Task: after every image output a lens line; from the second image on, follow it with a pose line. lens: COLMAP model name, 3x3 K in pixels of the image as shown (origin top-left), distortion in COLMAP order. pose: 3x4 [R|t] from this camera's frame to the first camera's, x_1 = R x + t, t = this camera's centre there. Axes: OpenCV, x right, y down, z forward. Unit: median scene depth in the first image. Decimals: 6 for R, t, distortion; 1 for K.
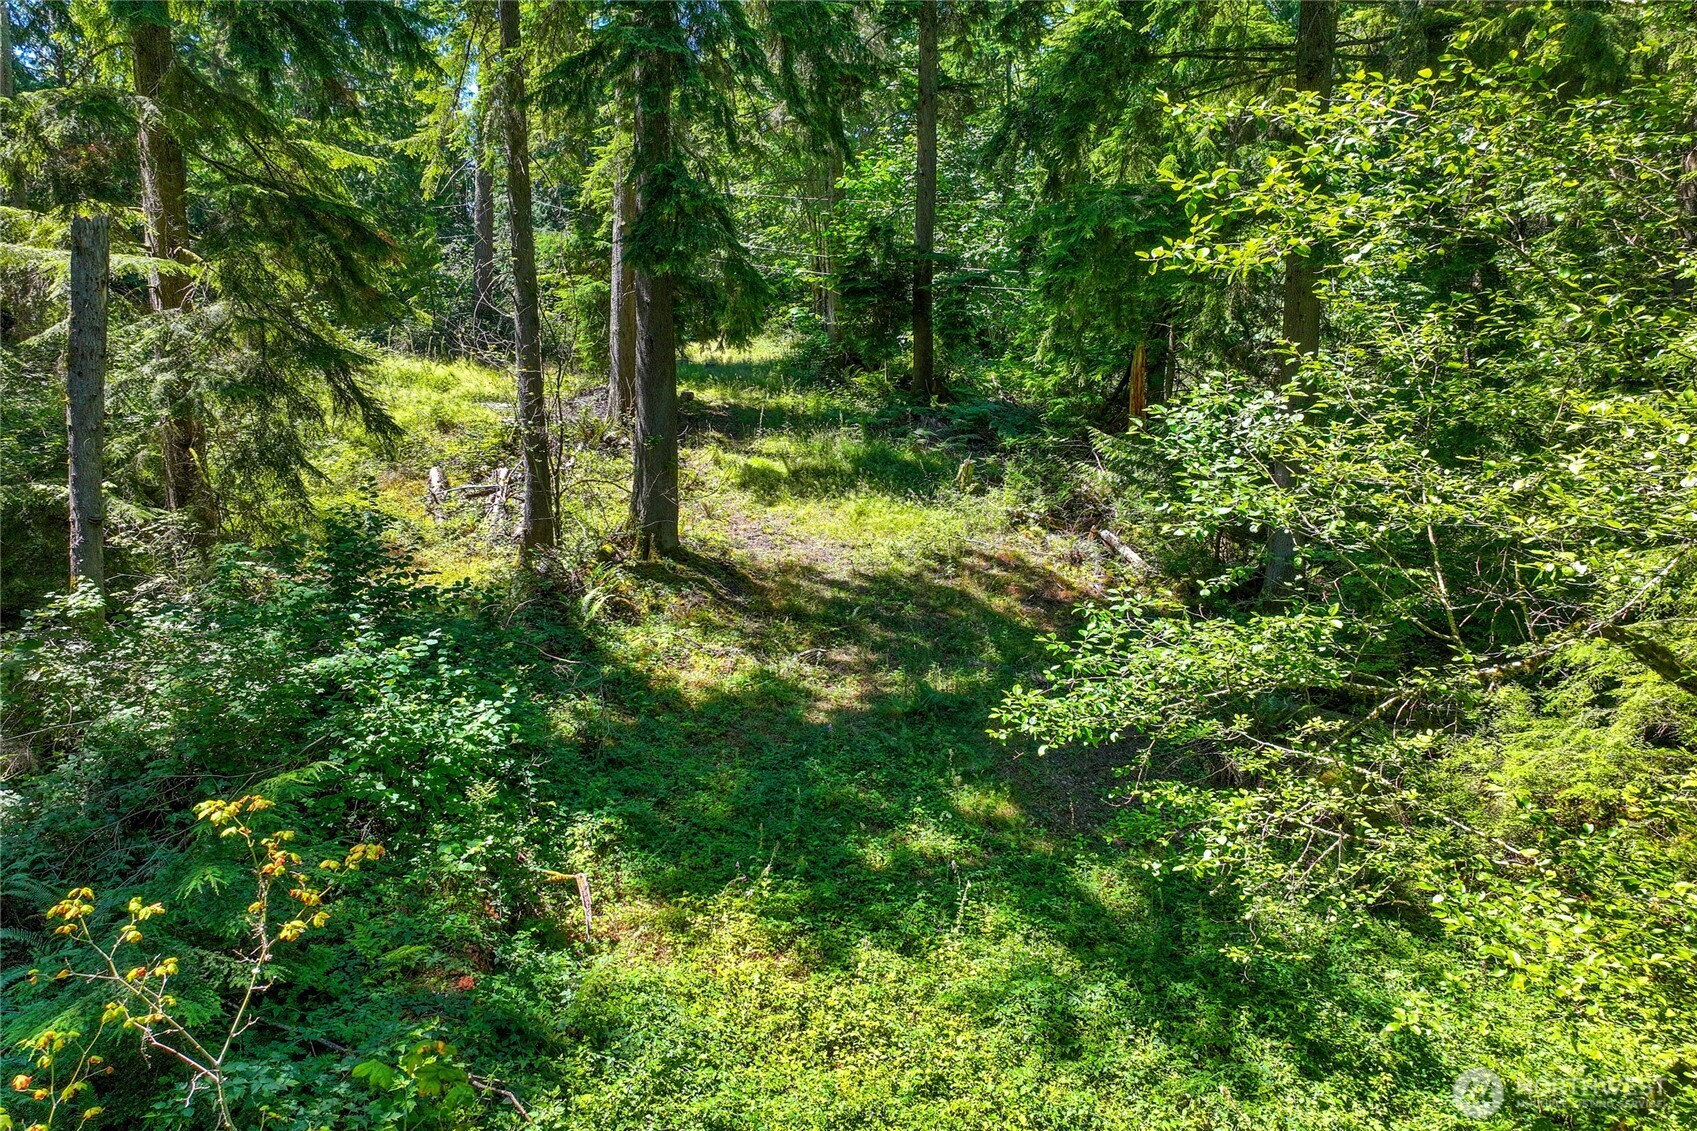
lens RADIAL K [[1167.3, 0, 780.1], [0, 1167.3, 566.1], [0, 0, 1]] dist [-0.000423, -0.000397]
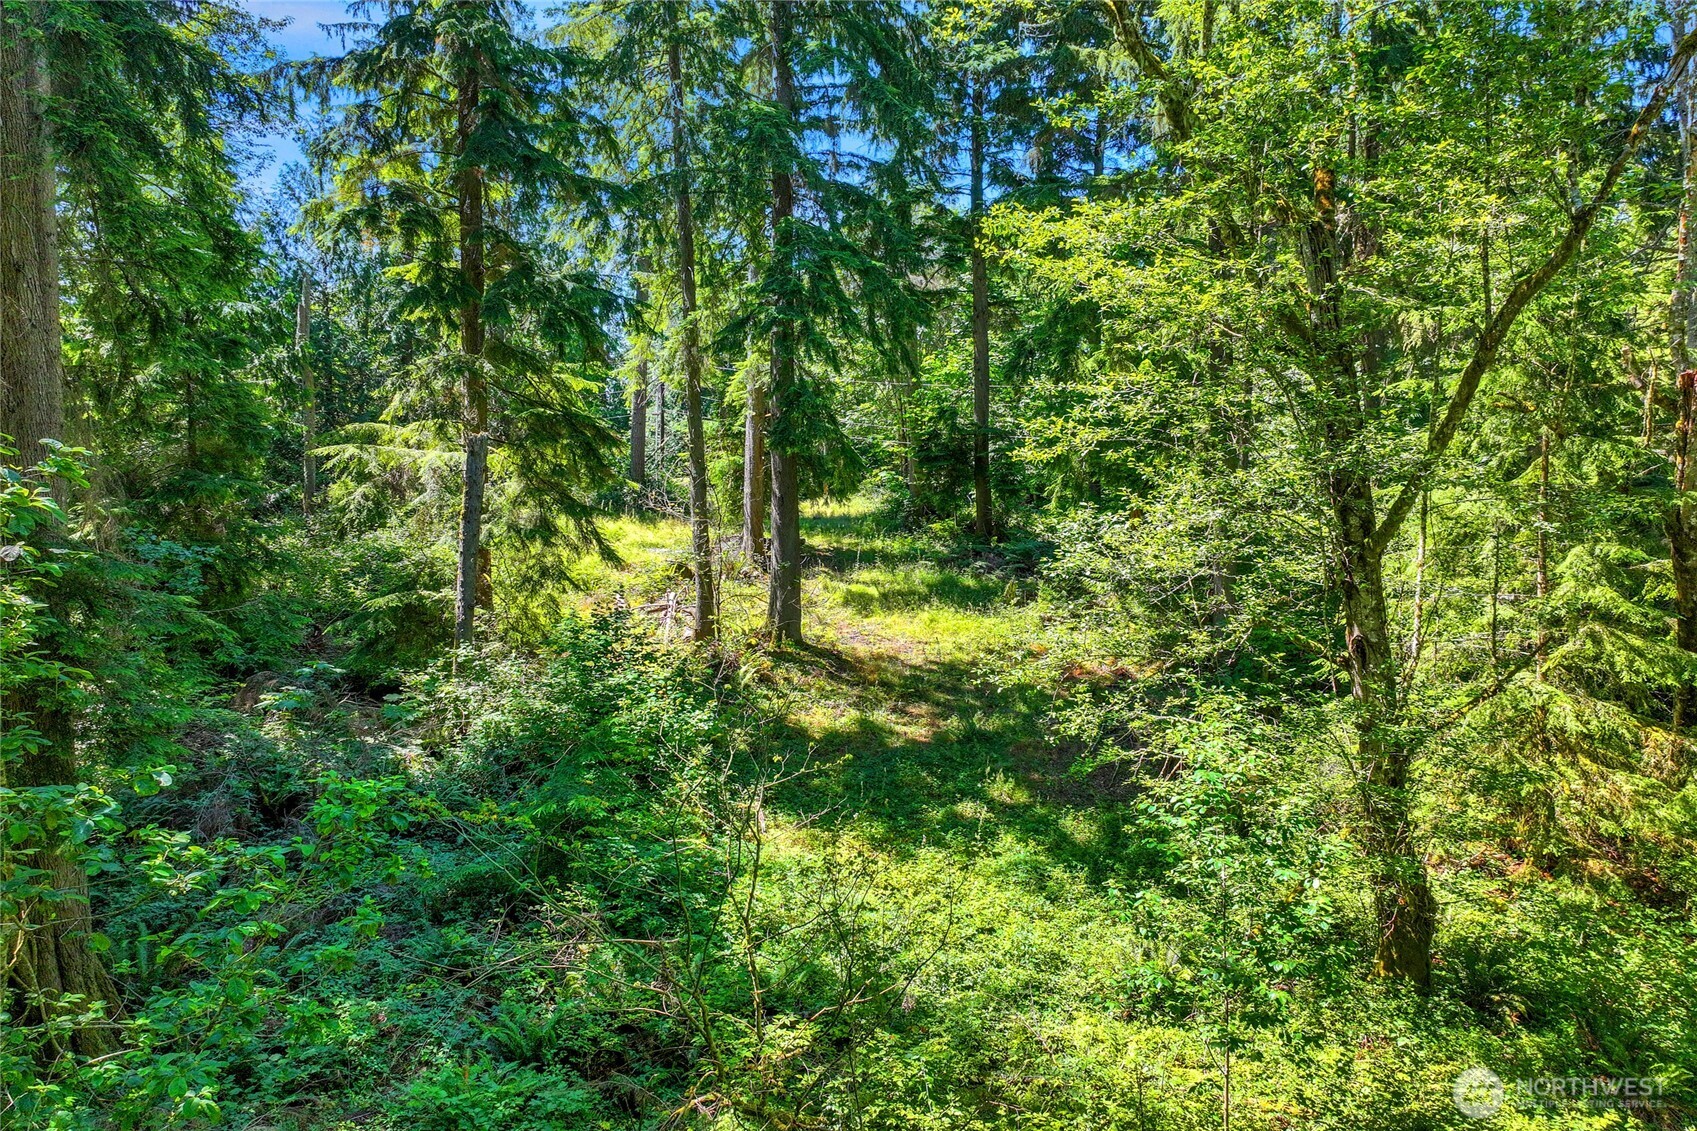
lens RADIAL K [[1066.2, 0, 847.1], [0, 1066.2, 621.6], [0, 0, 1]] dist [-0.022683, 0.042720]
pose [[0.999458, -0.017830, -0.027658, 0.003877], [0.015656, 0.996914, -0.076927, 0.049477], [0.028944, 0.076452, 0.996653, -0.239826]]
